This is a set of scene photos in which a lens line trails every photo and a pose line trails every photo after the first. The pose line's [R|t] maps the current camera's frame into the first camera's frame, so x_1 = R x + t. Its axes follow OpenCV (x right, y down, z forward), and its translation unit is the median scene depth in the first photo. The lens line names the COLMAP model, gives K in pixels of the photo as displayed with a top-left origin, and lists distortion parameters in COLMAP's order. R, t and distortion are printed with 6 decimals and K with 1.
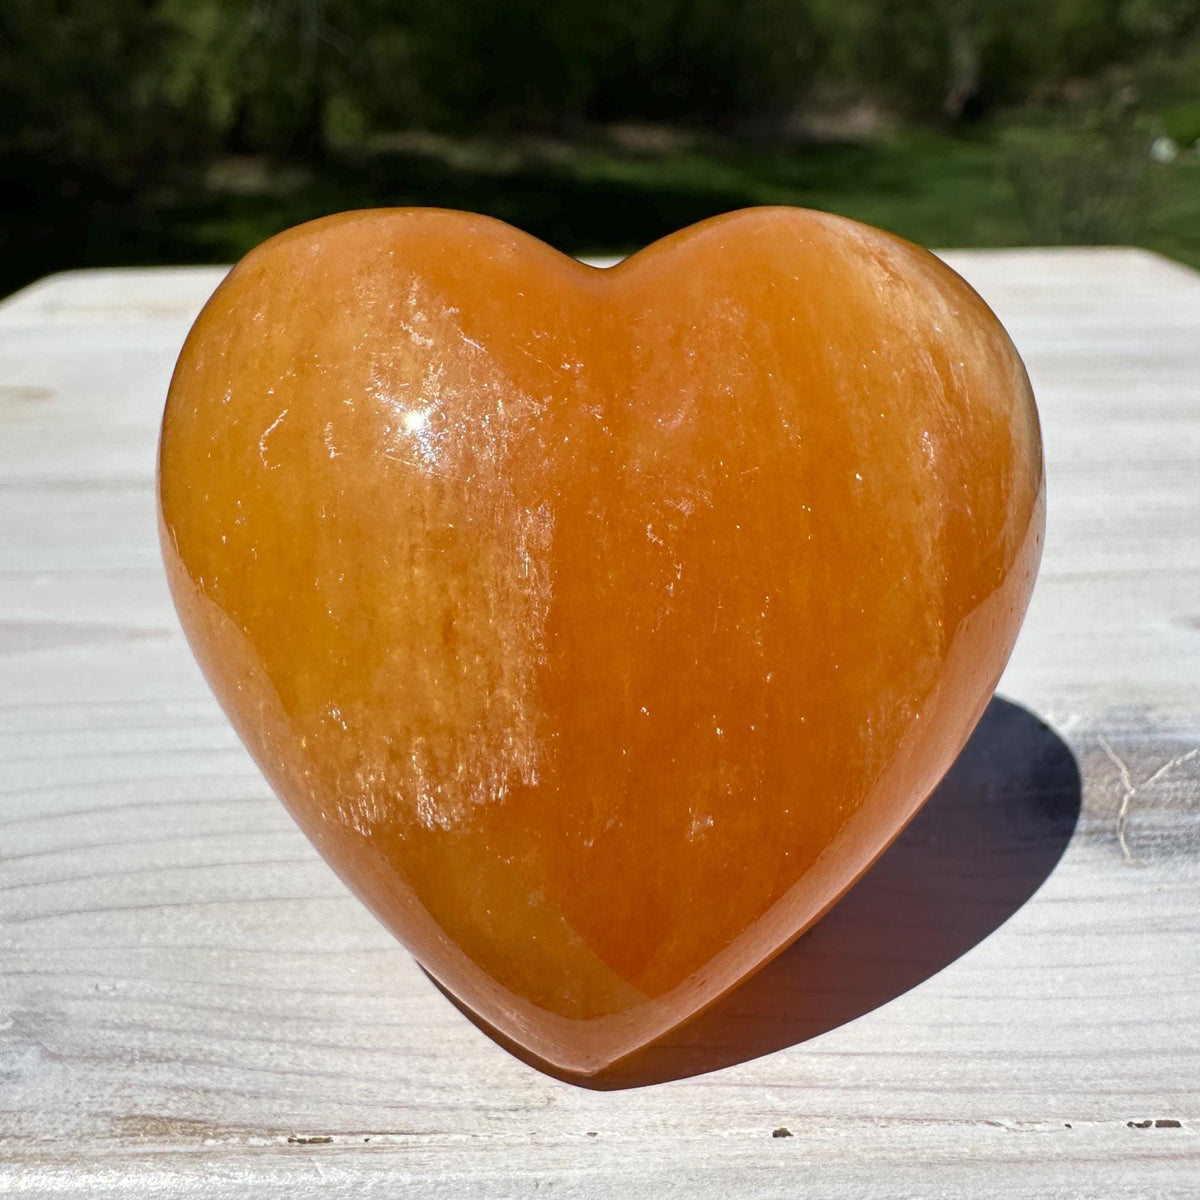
lens RADIAL K [[1298.9, 0, 543.6], [0, 1298.9, 555.9], [0, 0, 1]] dist [-0.012481, -0.002799]
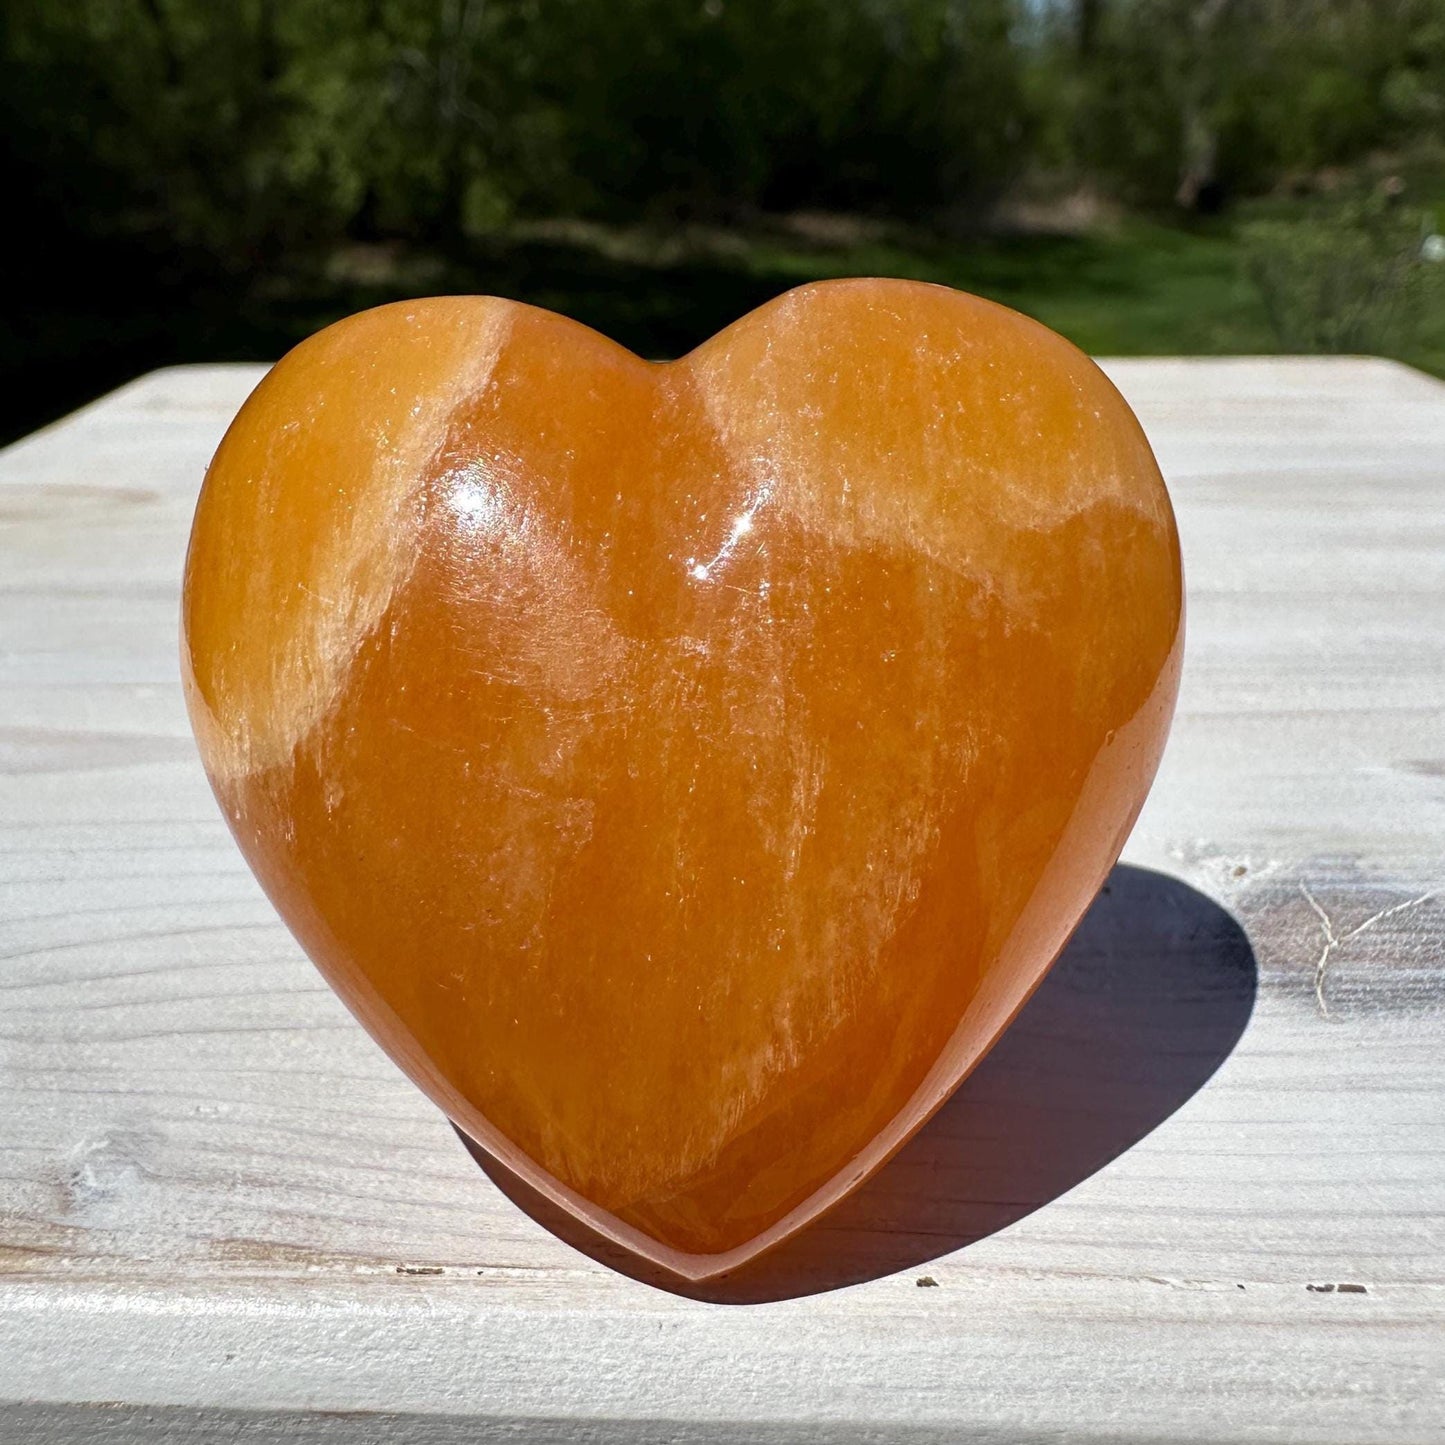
lens RADIAL K [[1523.4, 0, 634.1], [0, 1523.4, 589.1], [0, 0, 1]] dist [-0.006325, -0.004624]
pose [[0.998779, 0.020042, -0.045156, 0.013850], [-0.023544, 0.996644, -0.078400, 0.040284], [0.043433, 0.079367, 0.995899, -0.124029]]
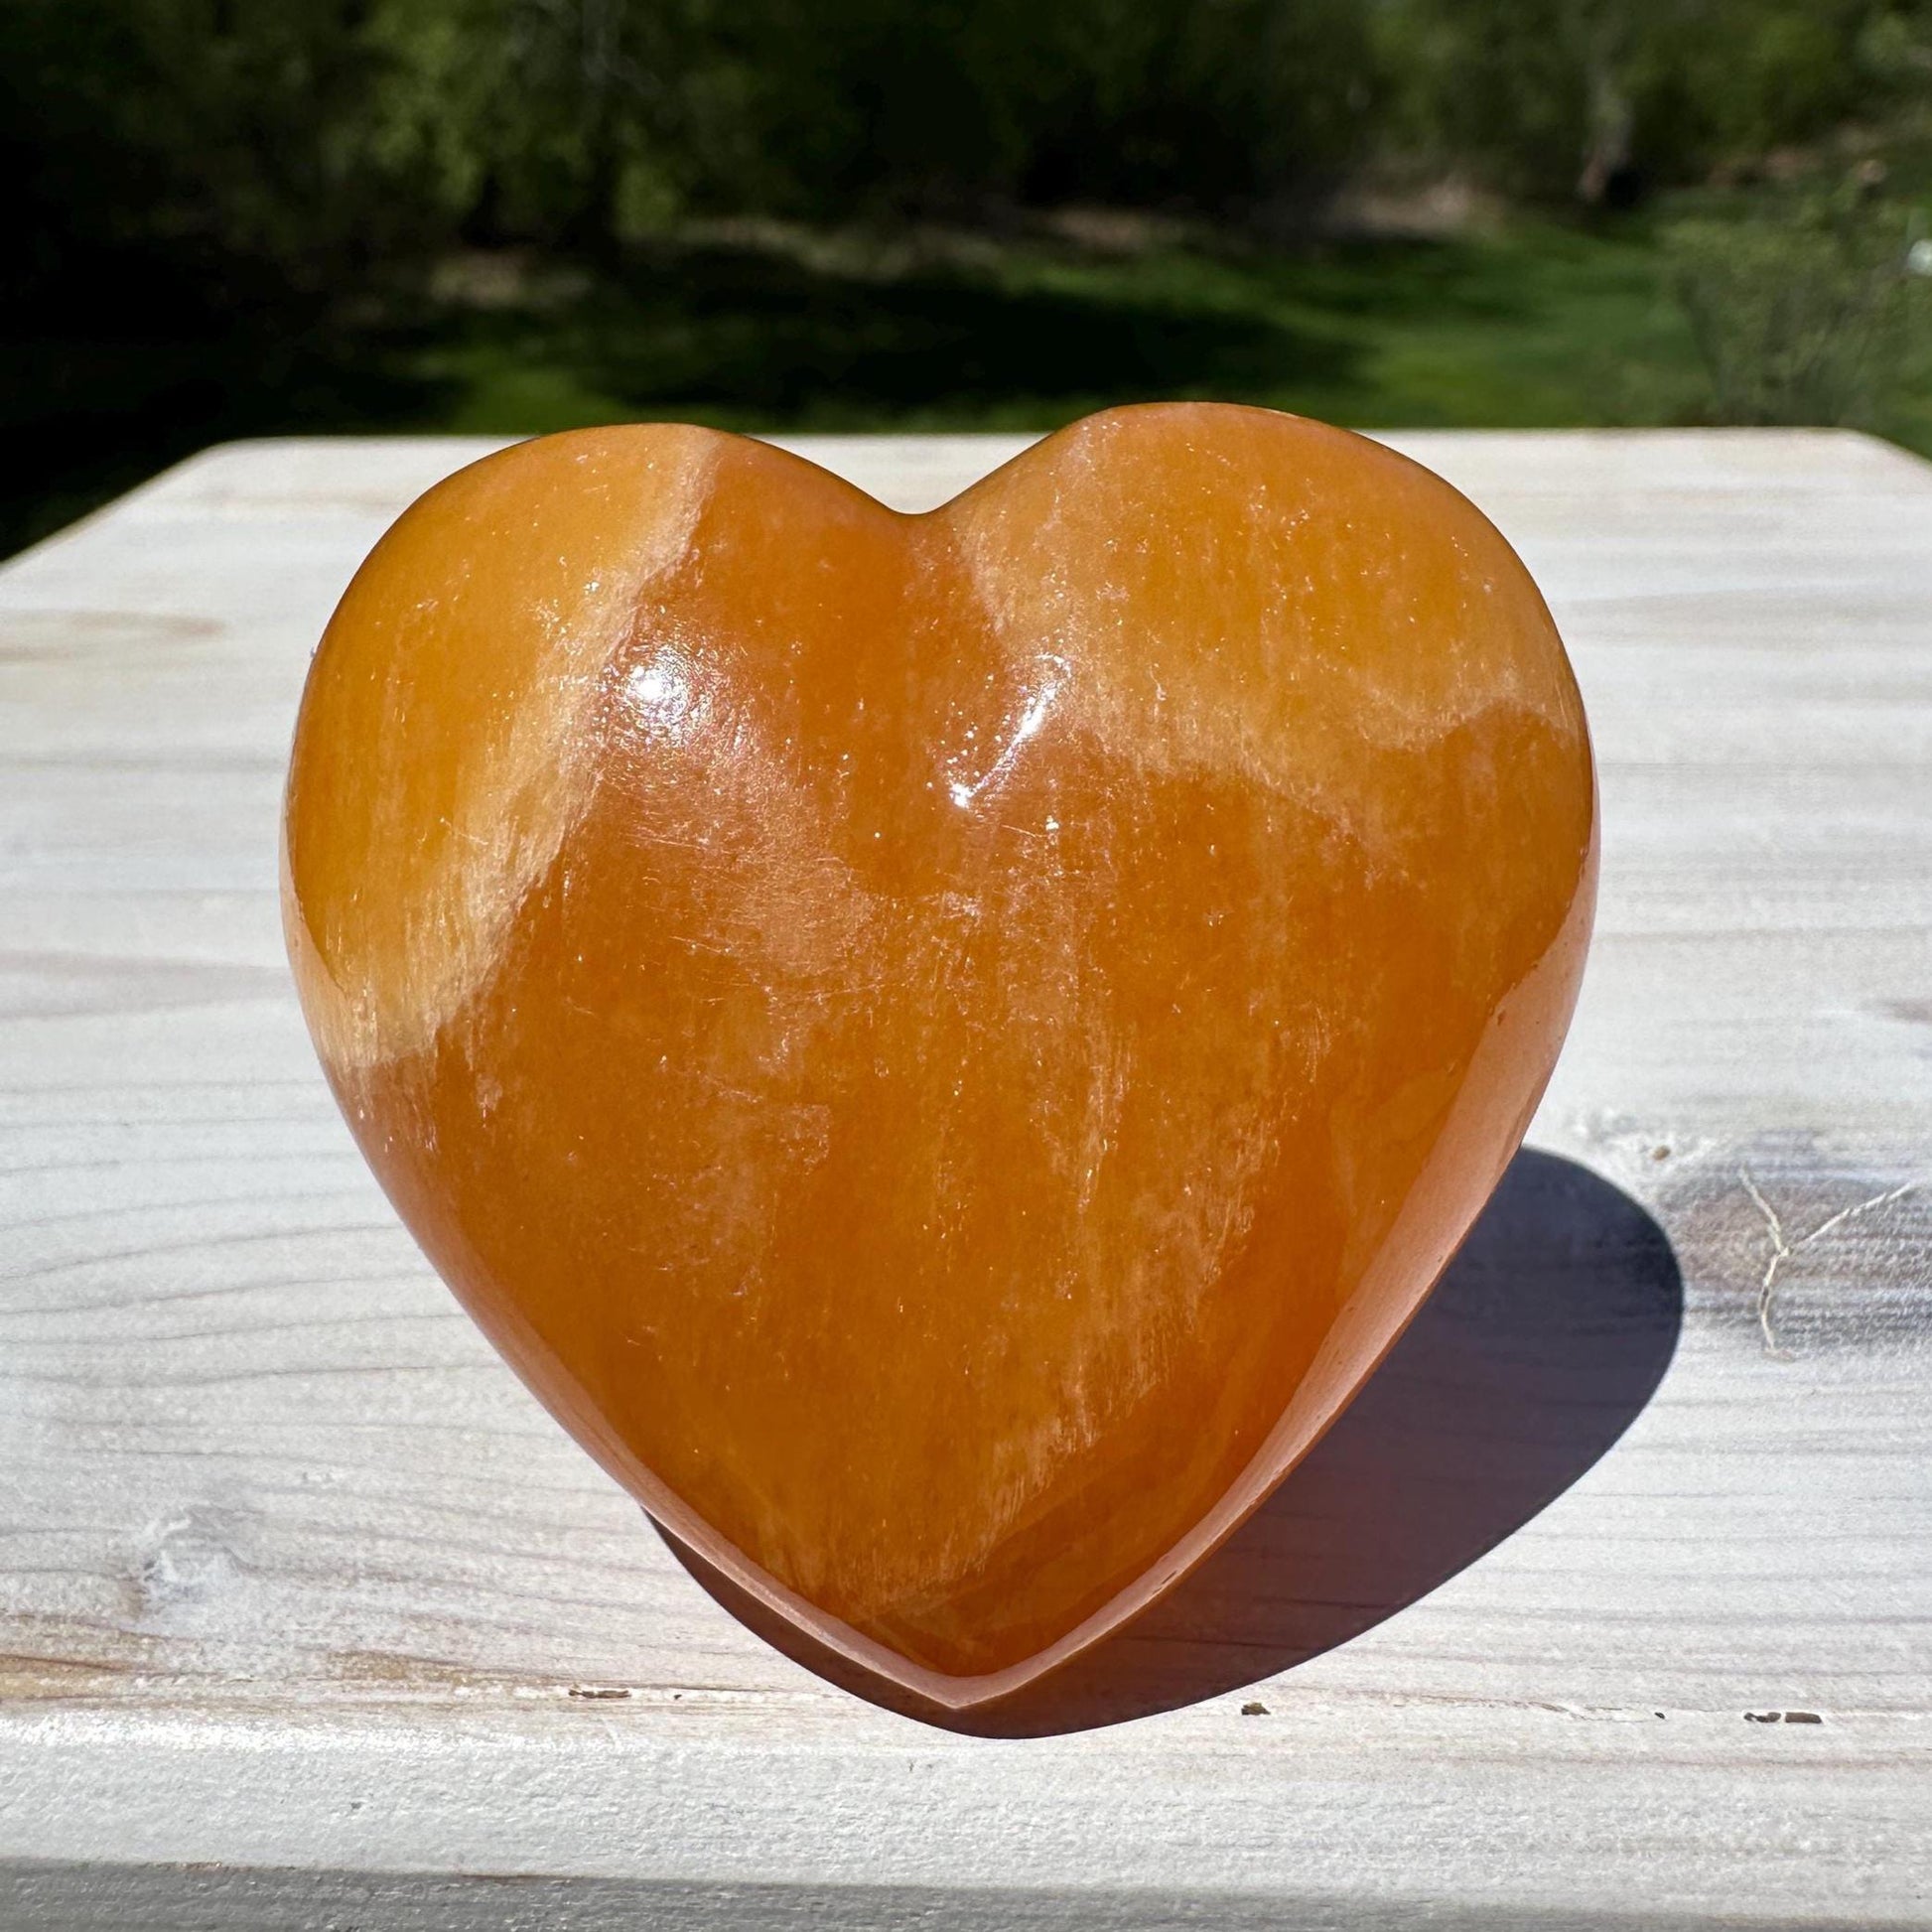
lens RADIAL K [[2036.8, 0, 847.9], [0, 2036.8, 787.7], [0, 0, 1]] dist [-0.006325, -0.004624]
pose [[0.998846, 0.021410, -0.042986, -0.003085], [-0.023204, 0.998861, -0.041683, -0.011058], [0.042045, 0.042632, 0.998206, -0.147094]]
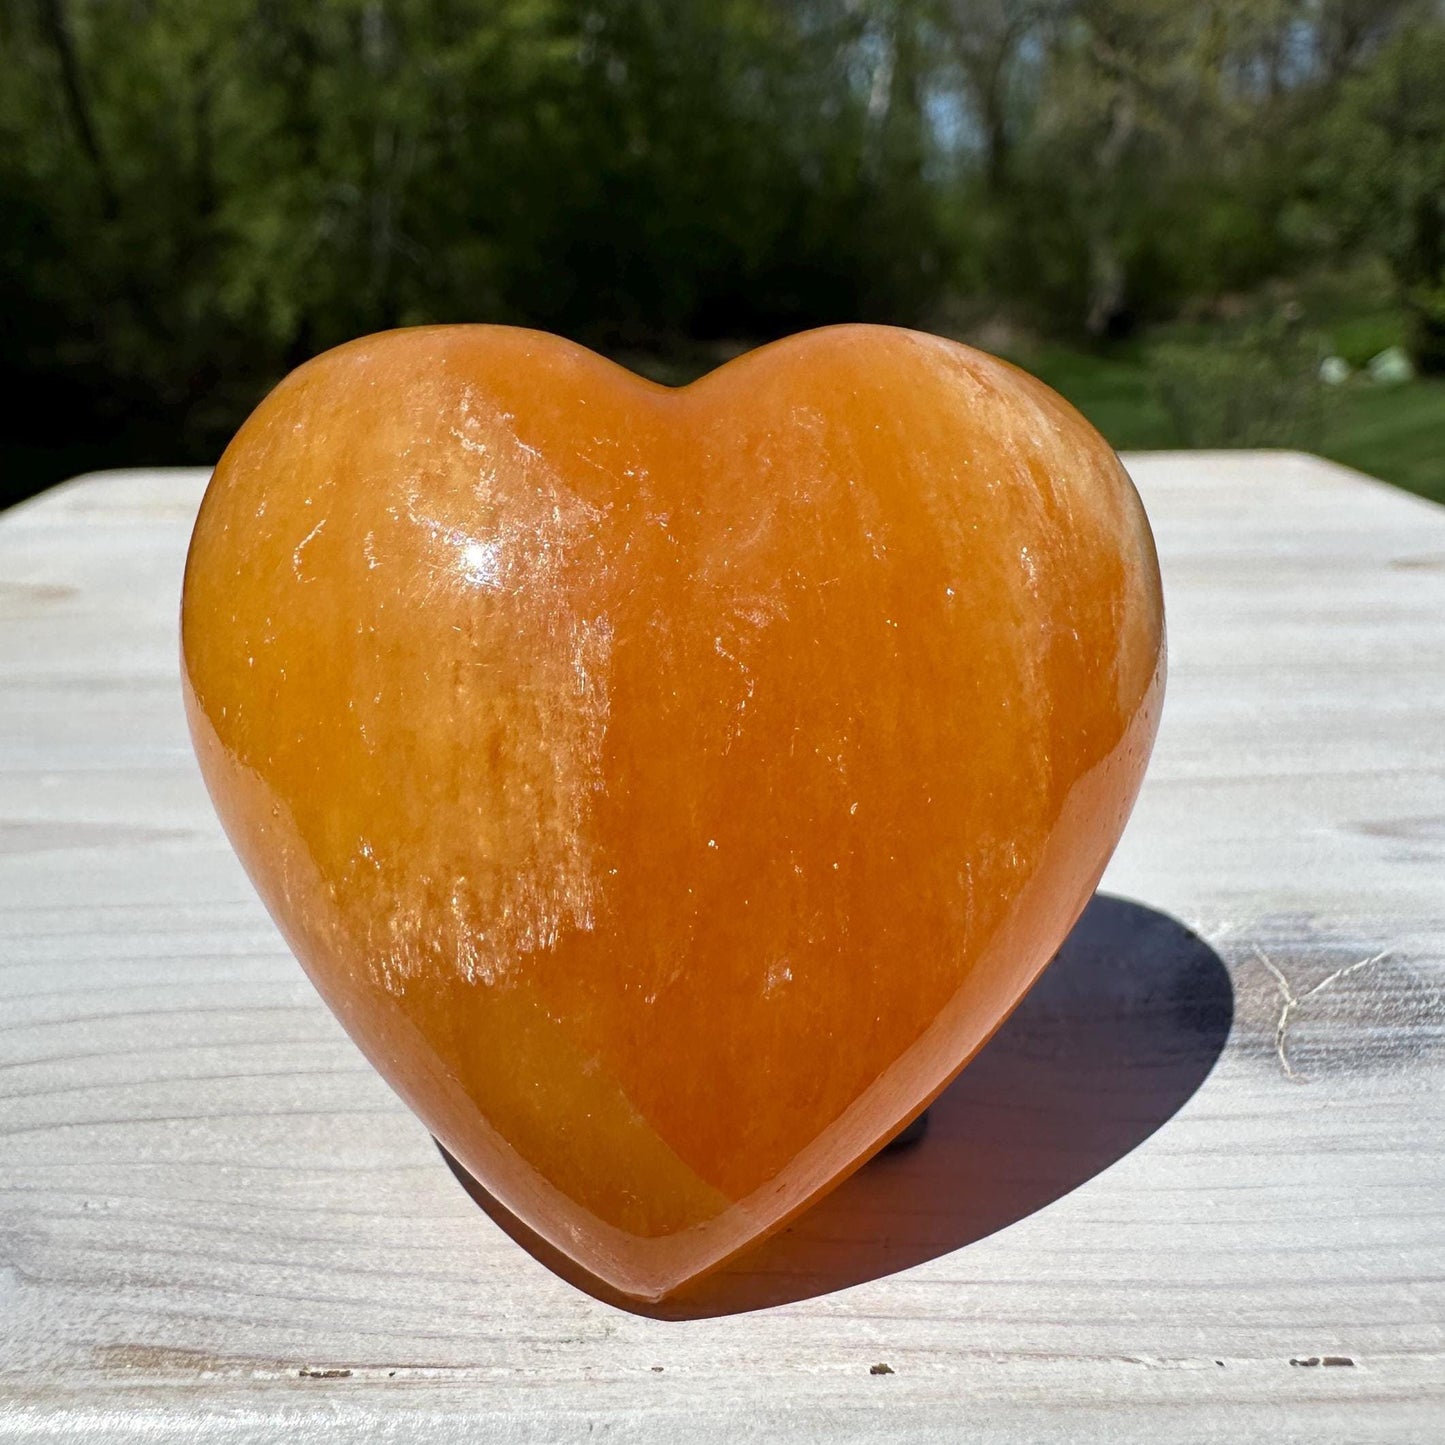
lens RADIAL K [[1495.7, 0, 624.2], [0, 1495.7, 637.5], [0, 0, 1]] dist [-0.007859, -0.002461]
pose [[0.999943, 0.005753, -0.009042, 0.020961], [-0.006867, 0.991701, -0.128385, 0.092473], [0.008229, 0.128440, 0.991683, -0.029917]]
